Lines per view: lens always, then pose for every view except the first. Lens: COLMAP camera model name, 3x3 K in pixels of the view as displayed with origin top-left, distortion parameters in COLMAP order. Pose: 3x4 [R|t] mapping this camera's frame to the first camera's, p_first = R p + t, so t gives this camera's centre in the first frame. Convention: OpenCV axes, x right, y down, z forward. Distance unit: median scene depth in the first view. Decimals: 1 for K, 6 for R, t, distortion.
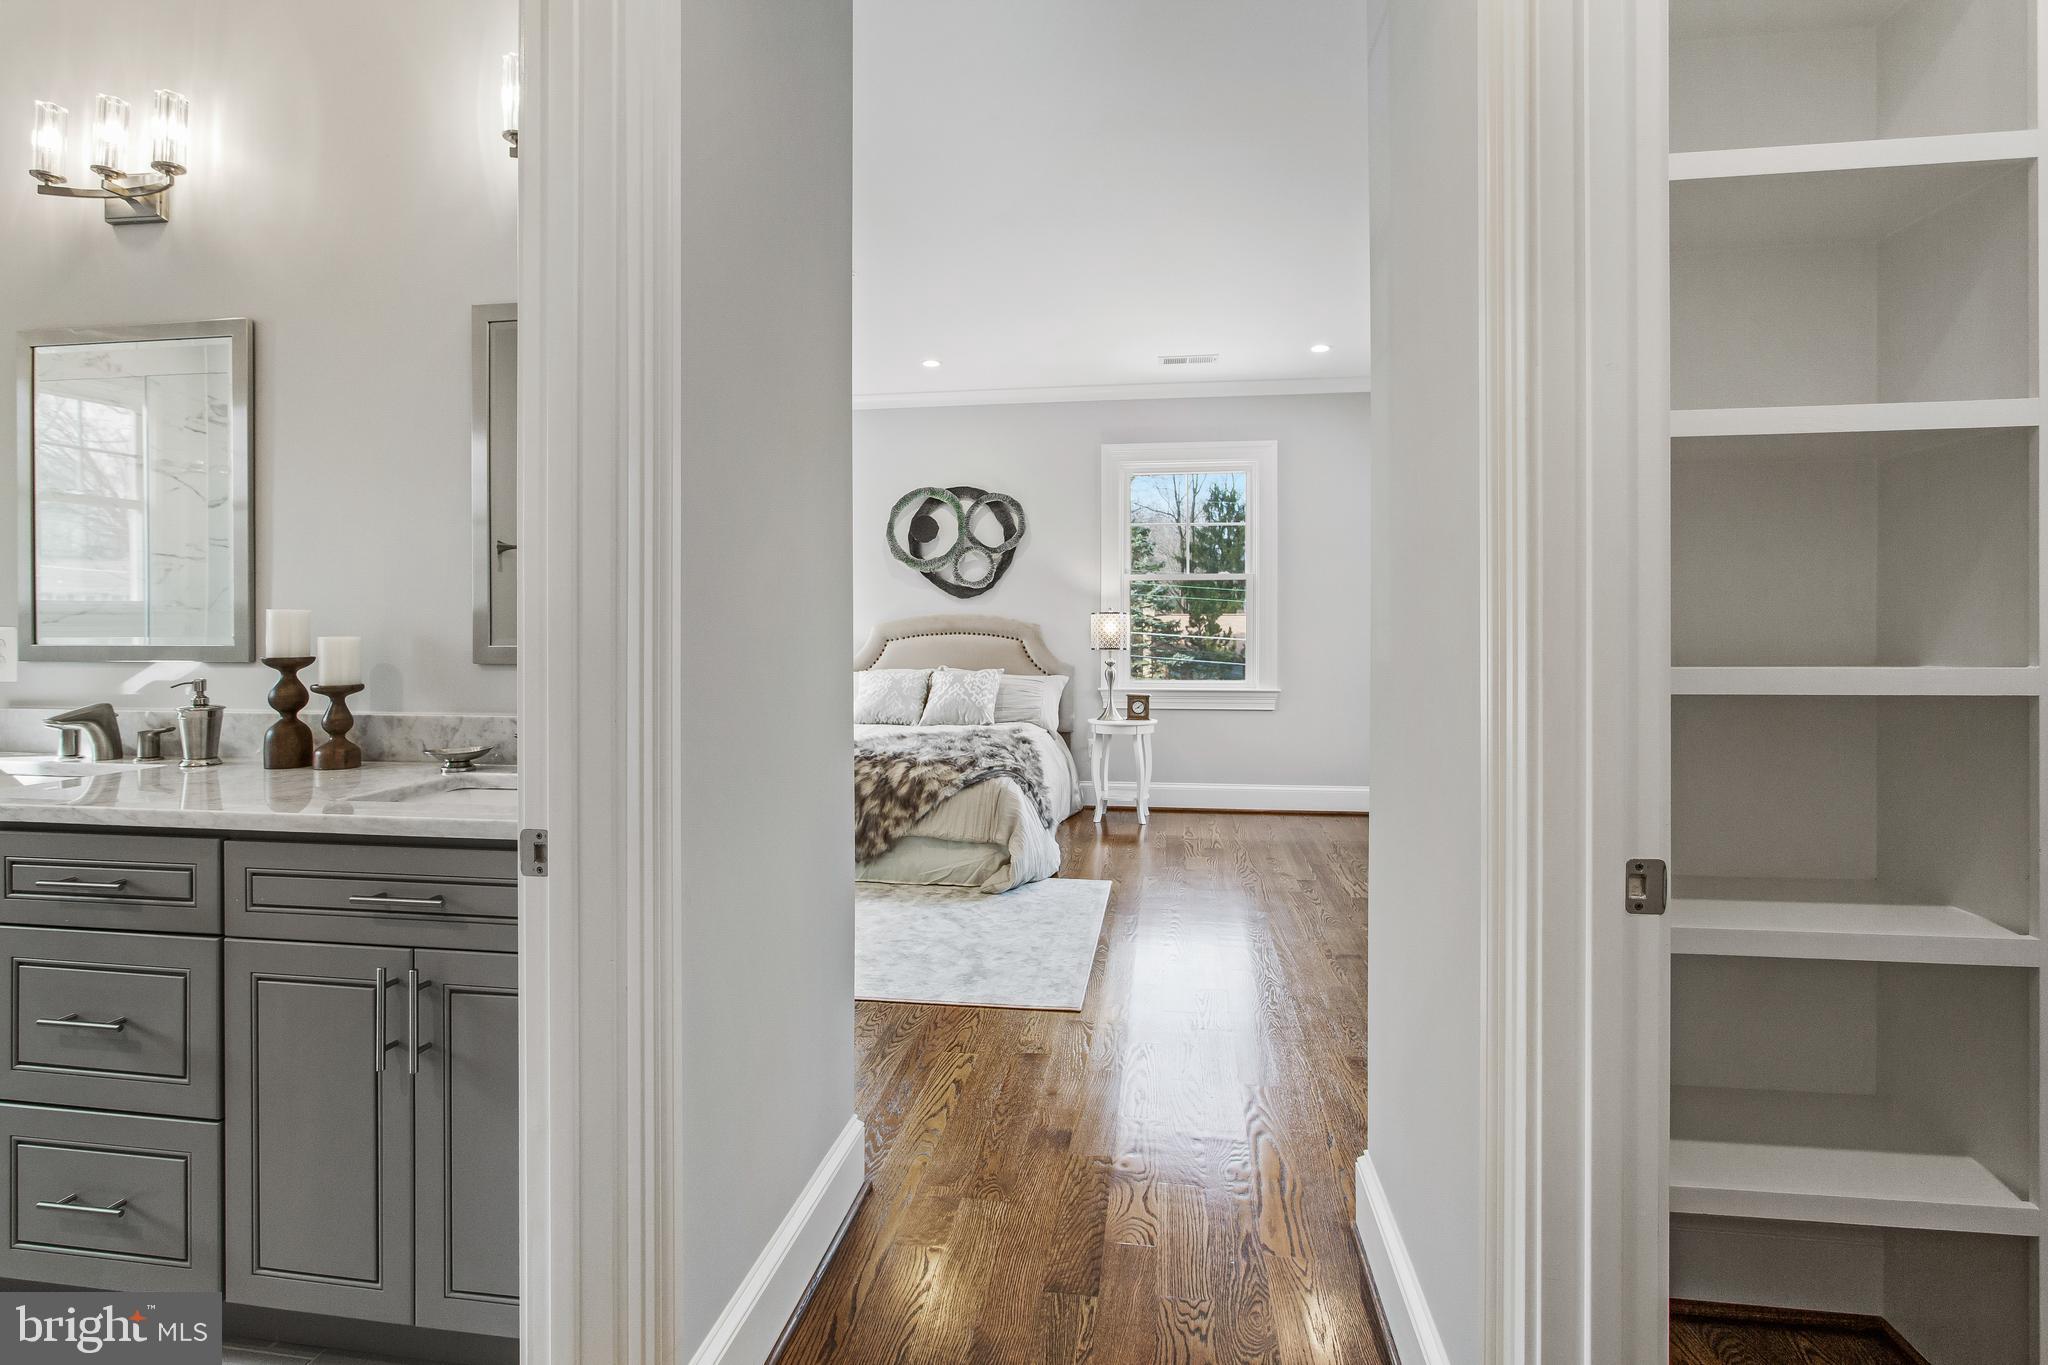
lens RADIAL K [[990.8, 0, 1028.8], [0, 990.8, 628.9], [0, 0, 1]] dist [-0.004900, -0.000272]
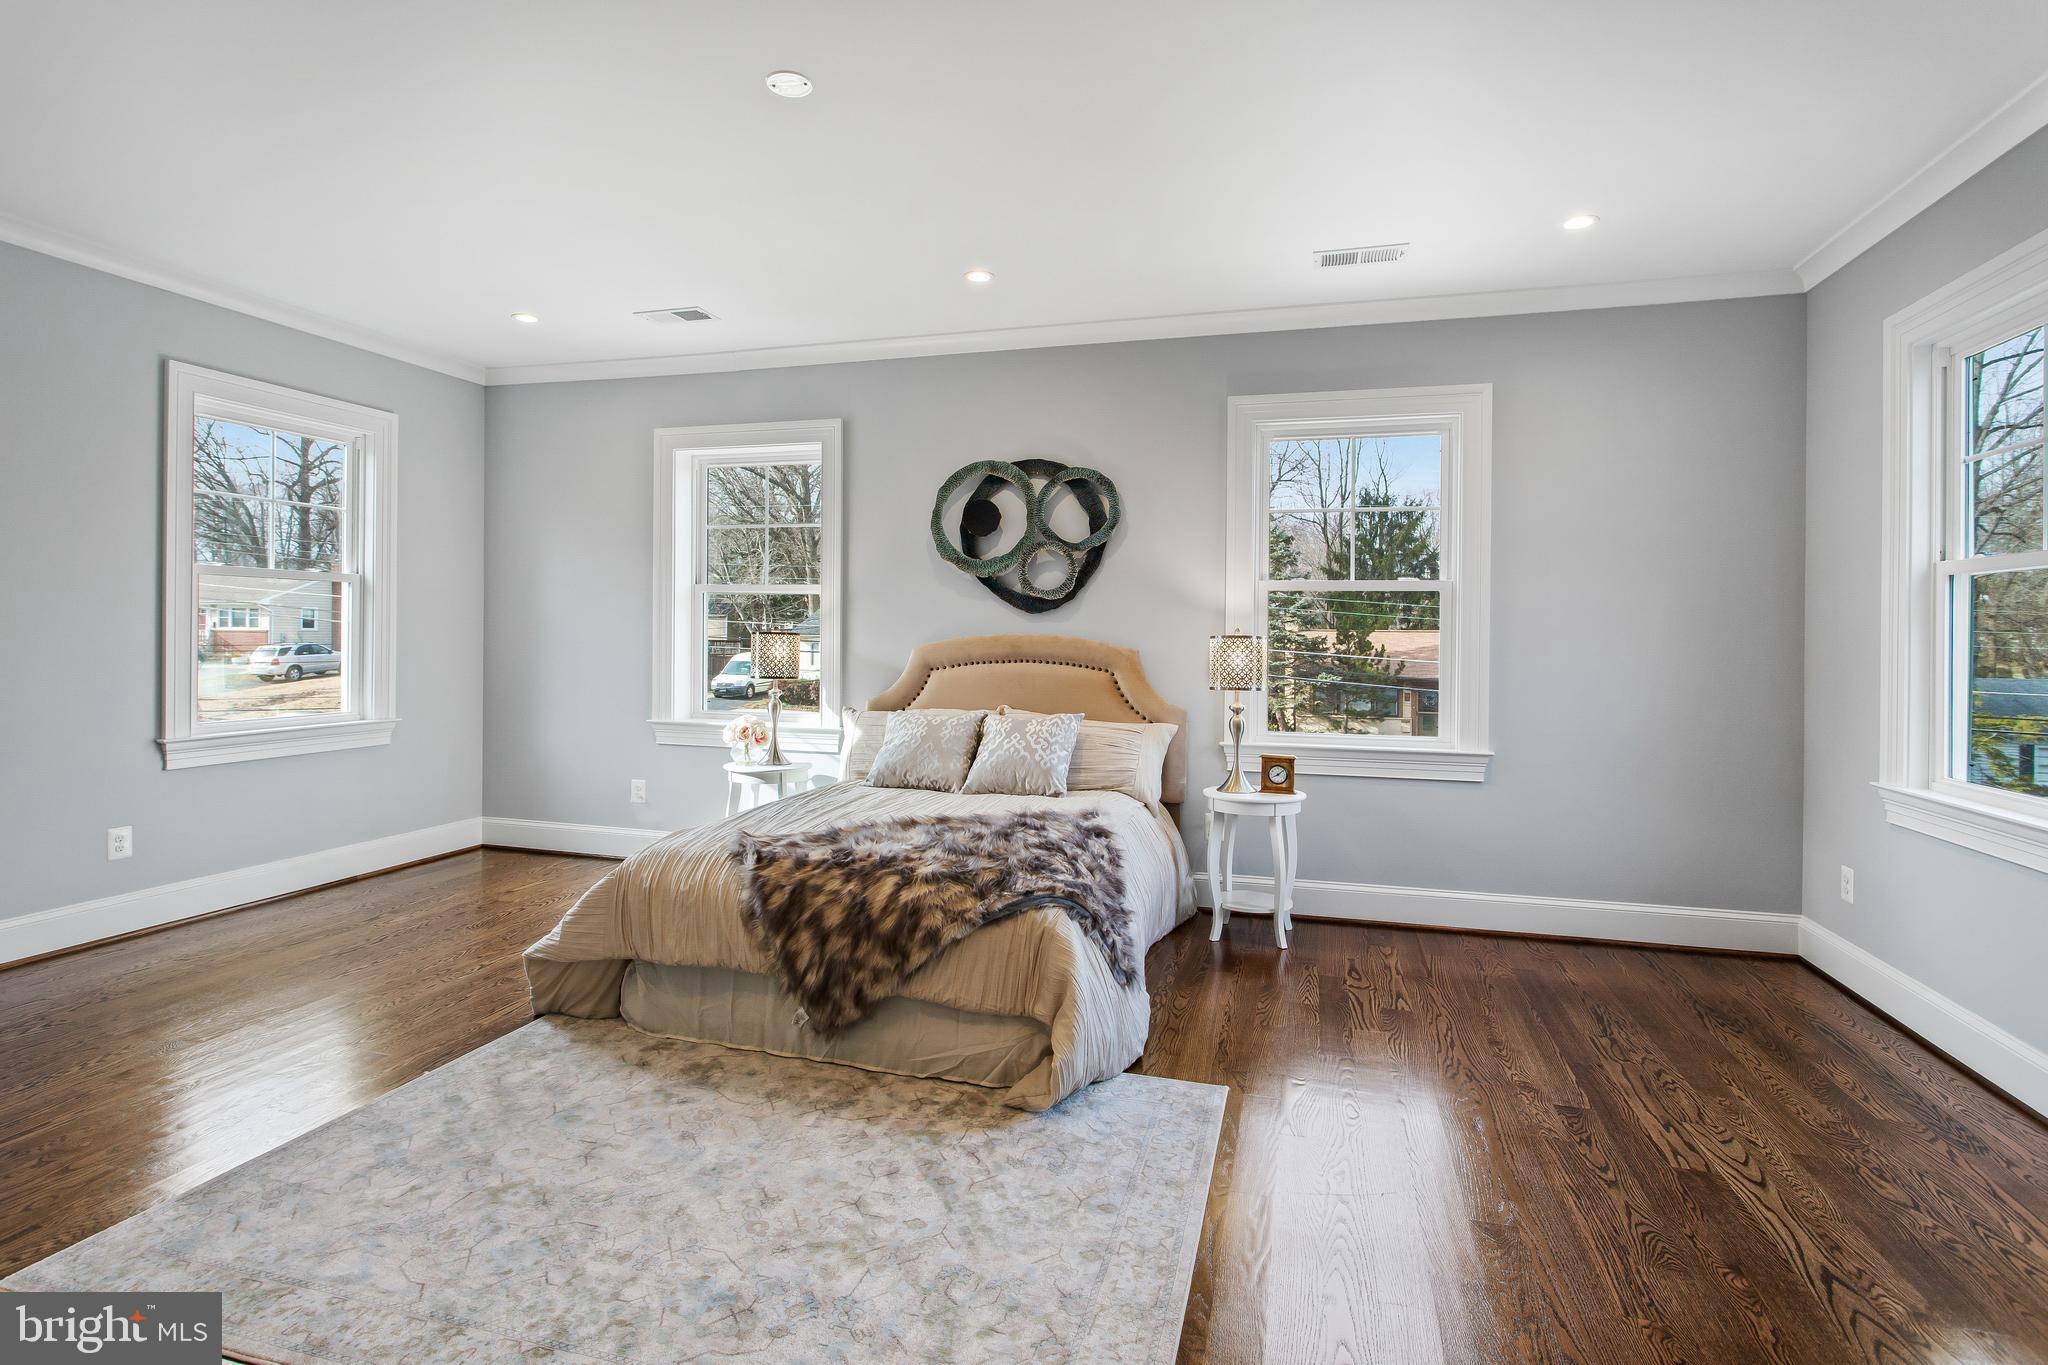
lens RADIAL K [[990.8, 0, 1028.8], [0, 990.8, 628.9], [0, 0, 1]] dist [-0.004900, -0.000272]
pose [[0.990422, 0.010707, -0.137655, 0.032691], [-0.012346, 0.999863, -0.011061, -0.011796], [0.137518, 0.012655, 0.990418, 0.292931]]
